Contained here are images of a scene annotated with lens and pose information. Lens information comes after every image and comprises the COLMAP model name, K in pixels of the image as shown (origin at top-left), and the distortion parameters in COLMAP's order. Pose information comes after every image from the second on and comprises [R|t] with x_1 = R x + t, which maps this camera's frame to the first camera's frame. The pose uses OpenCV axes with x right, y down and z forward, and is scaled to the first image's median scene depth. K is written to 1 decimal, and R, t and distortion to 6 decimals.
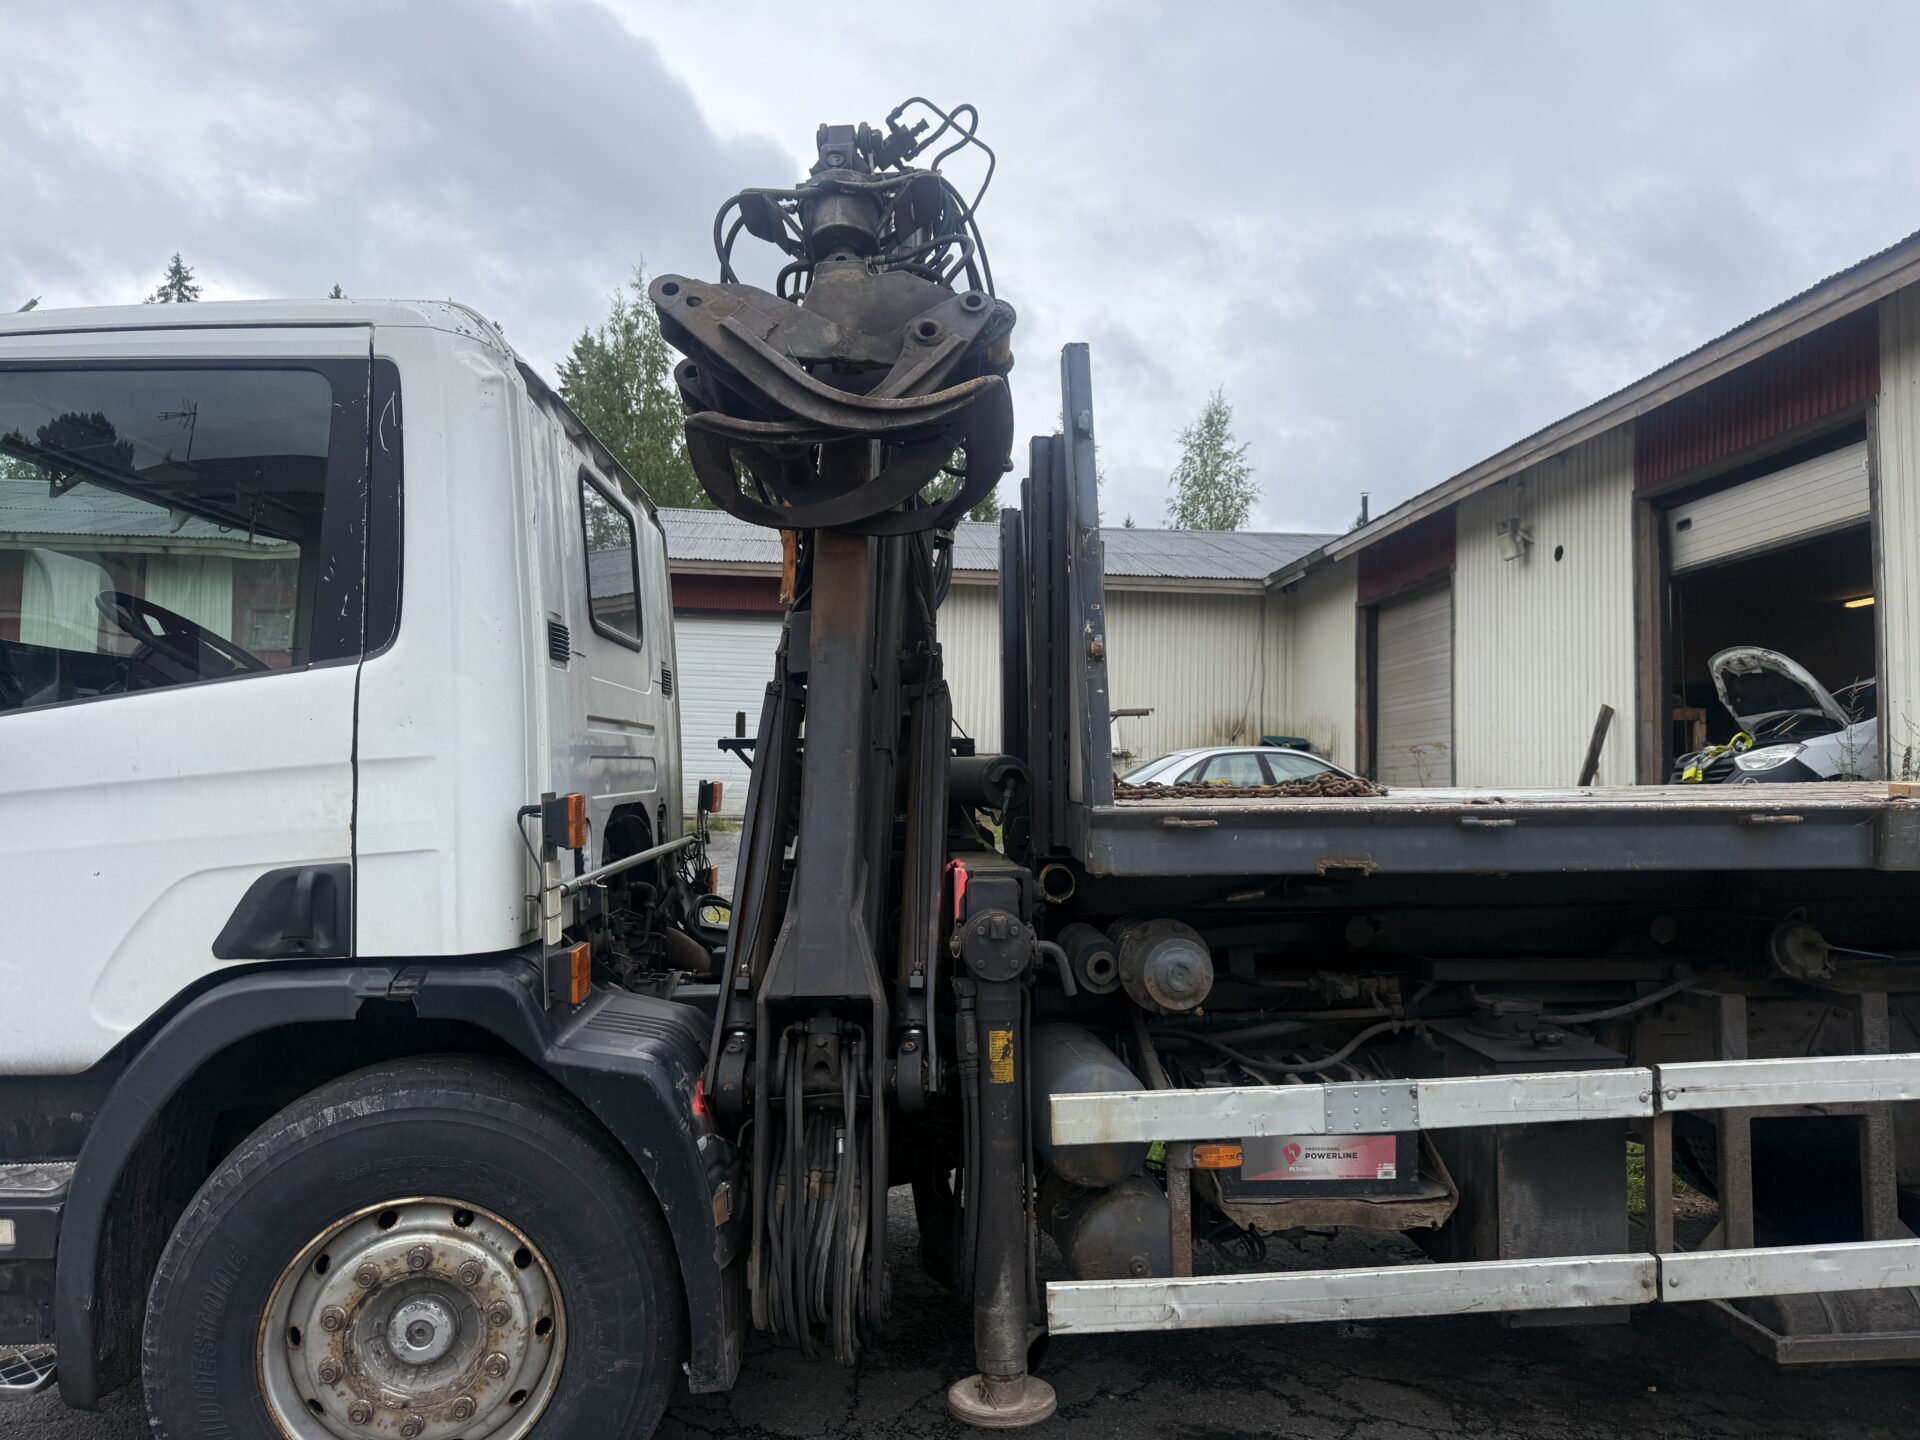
lens RADIAL K [[1339.8, 0, 983.1], [0, 1339.8, 721.9], [0, 0, 1]] dist [0.071551, -0.103366]
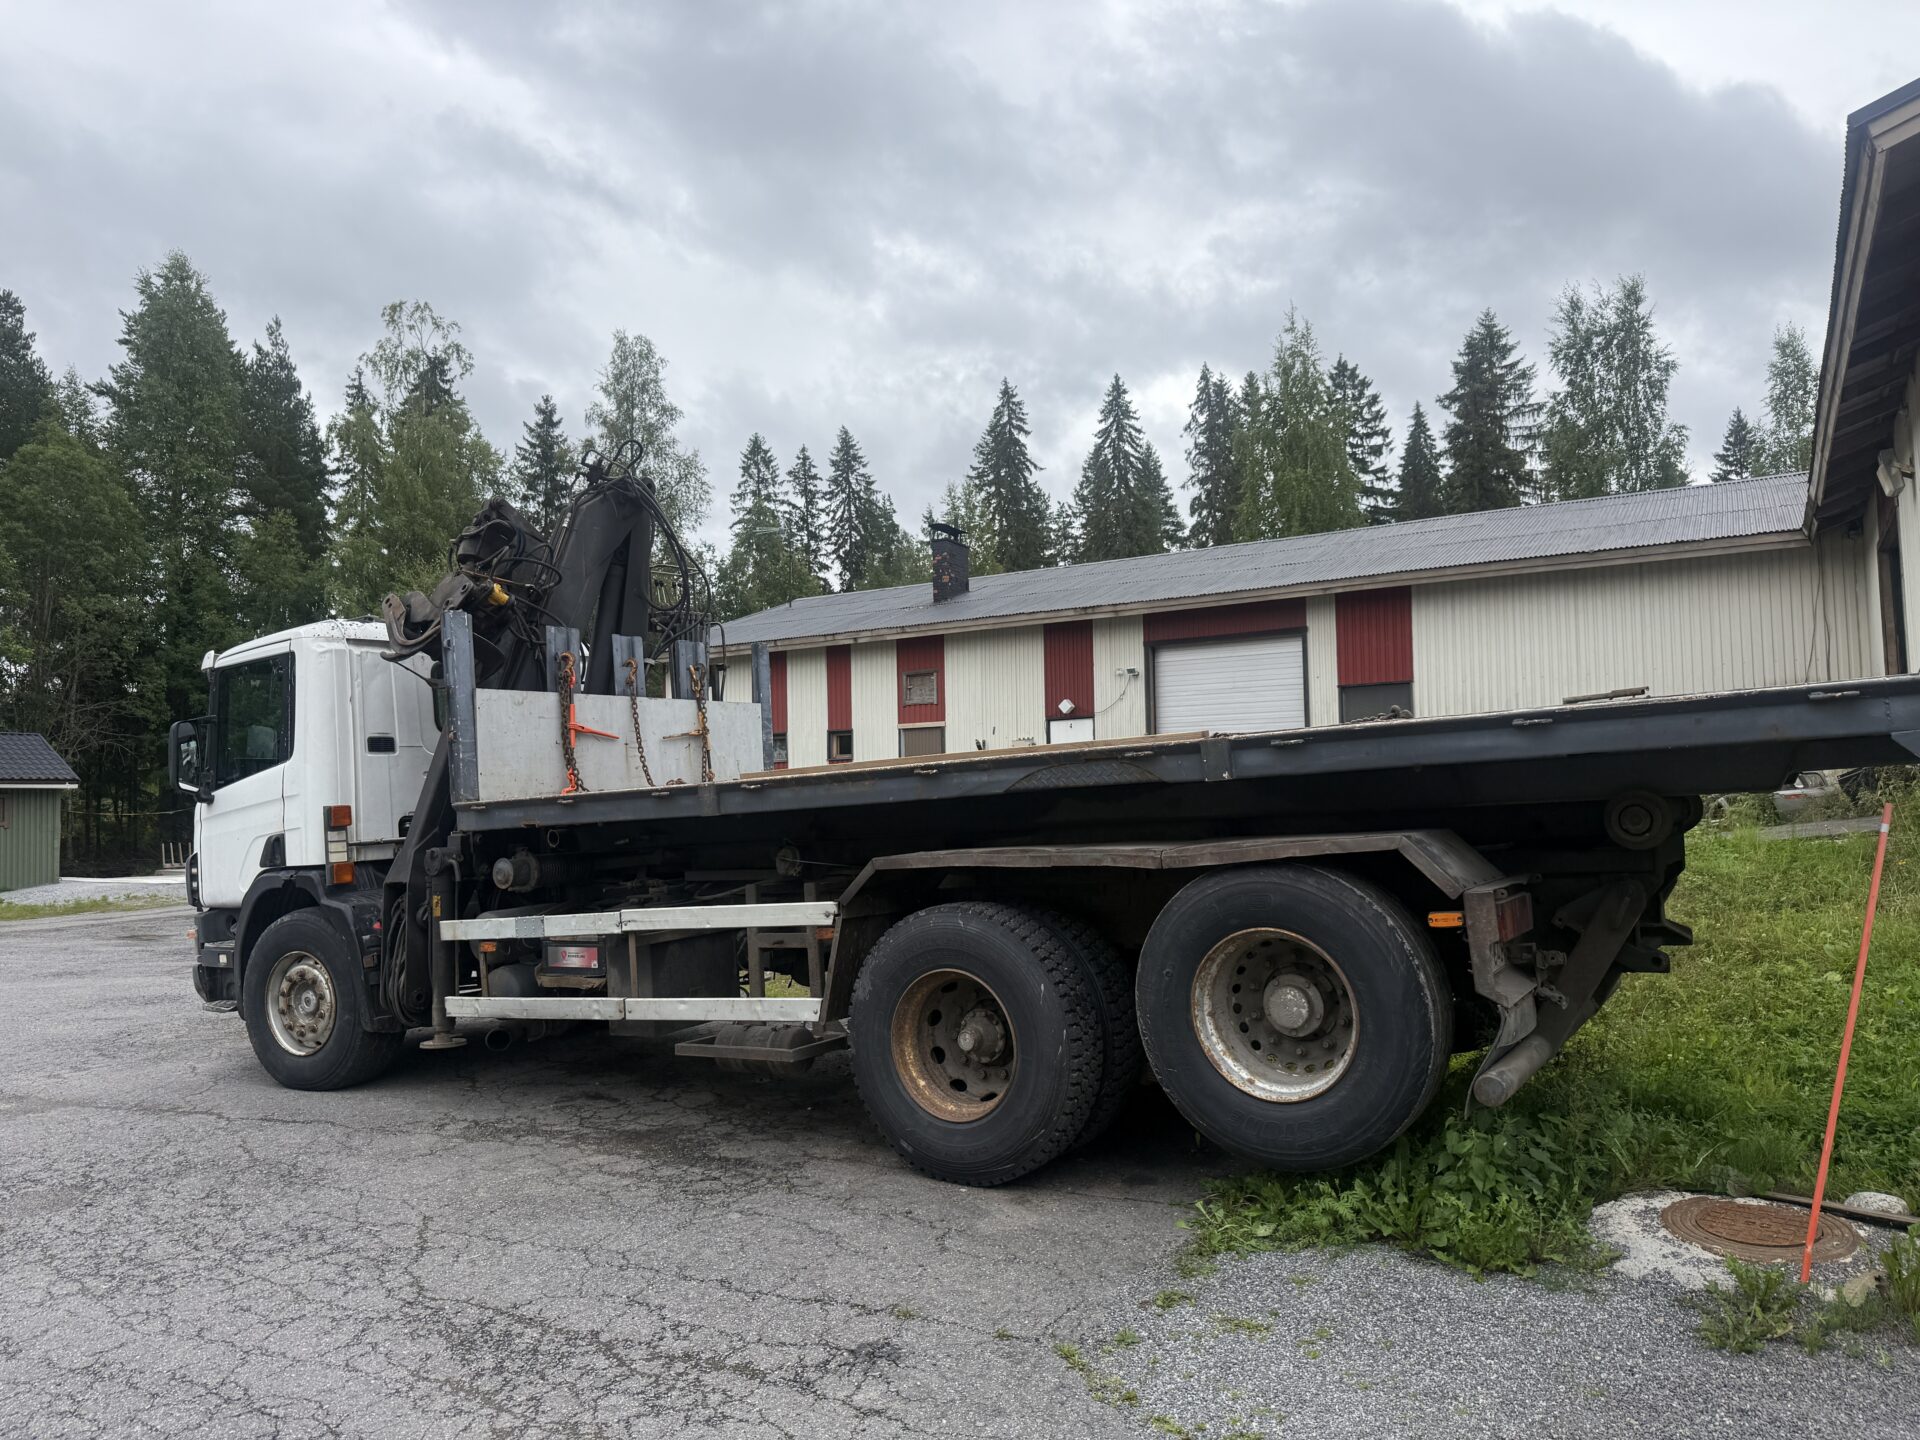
lens RADIAL K [[1358.9, 0, 971.1], [0, 1358.9, 713.4], [0, 0, 1]] dist [0.080229, -0.096669]
pose [[0.798241, -0.078676, -0.597178, 2.239444], [0.072441, 0.996776, -0.034491, 0.053941], [0.597966, -0.015728, 0.801367, -0.409351]]
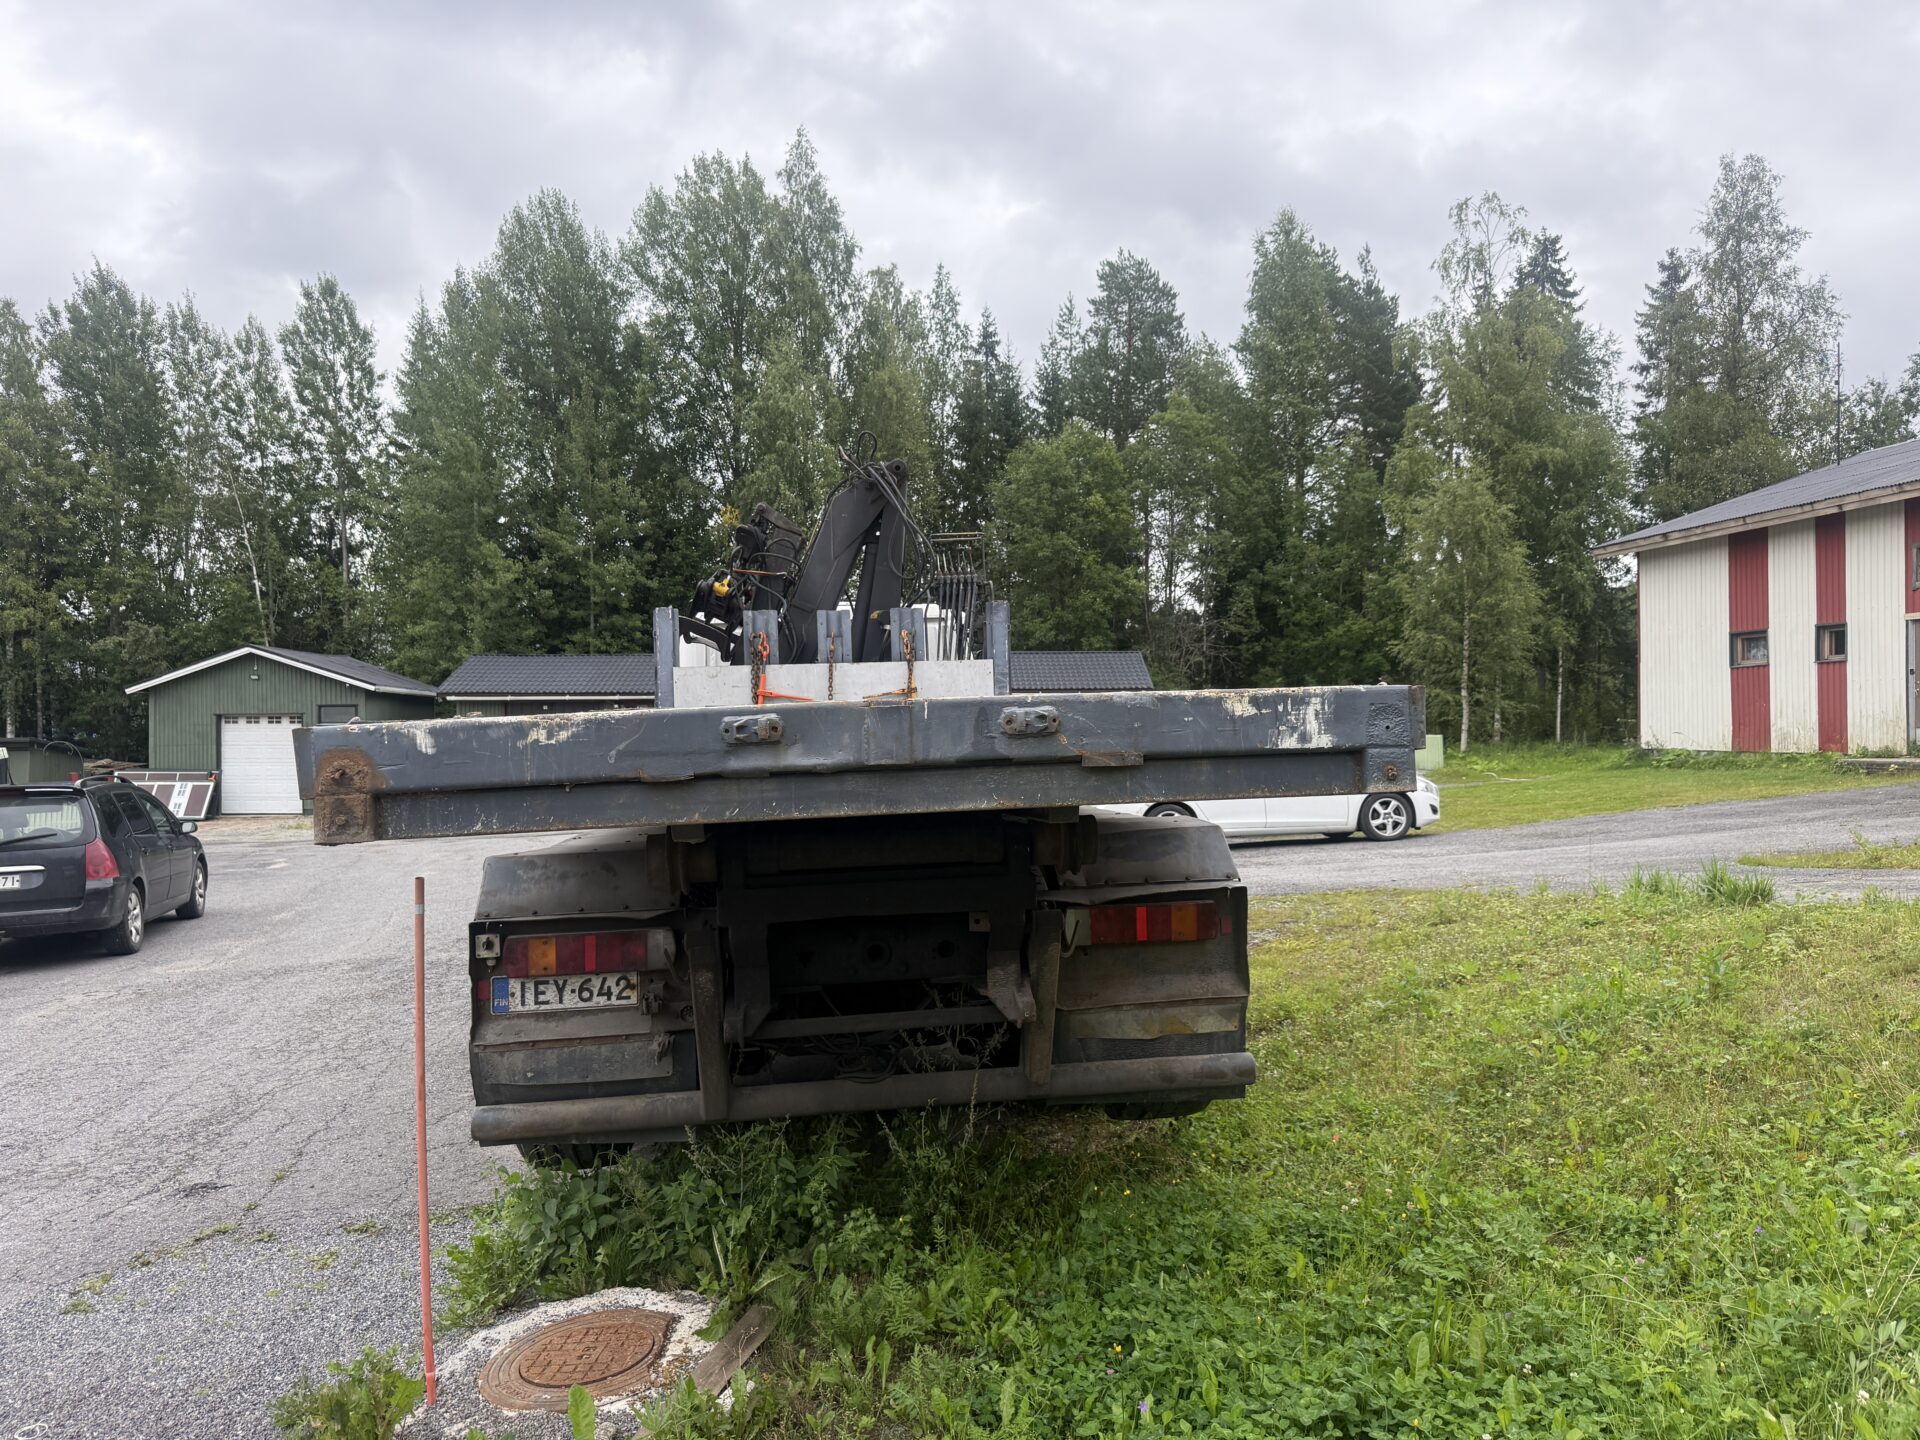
lens RADIAL K [[1352.3, 0, 970.3], [0, 1352.3, 741.9], [0, 0, 1]] dist [0.084994, -0.115287]
pose [[0.050315, -0.003472, -0.998727, 3.214390], [0.072354, 0.997379, 0.000178, 0.082310], [0.996109, -0.072271, 0.050435, 1.527510]]
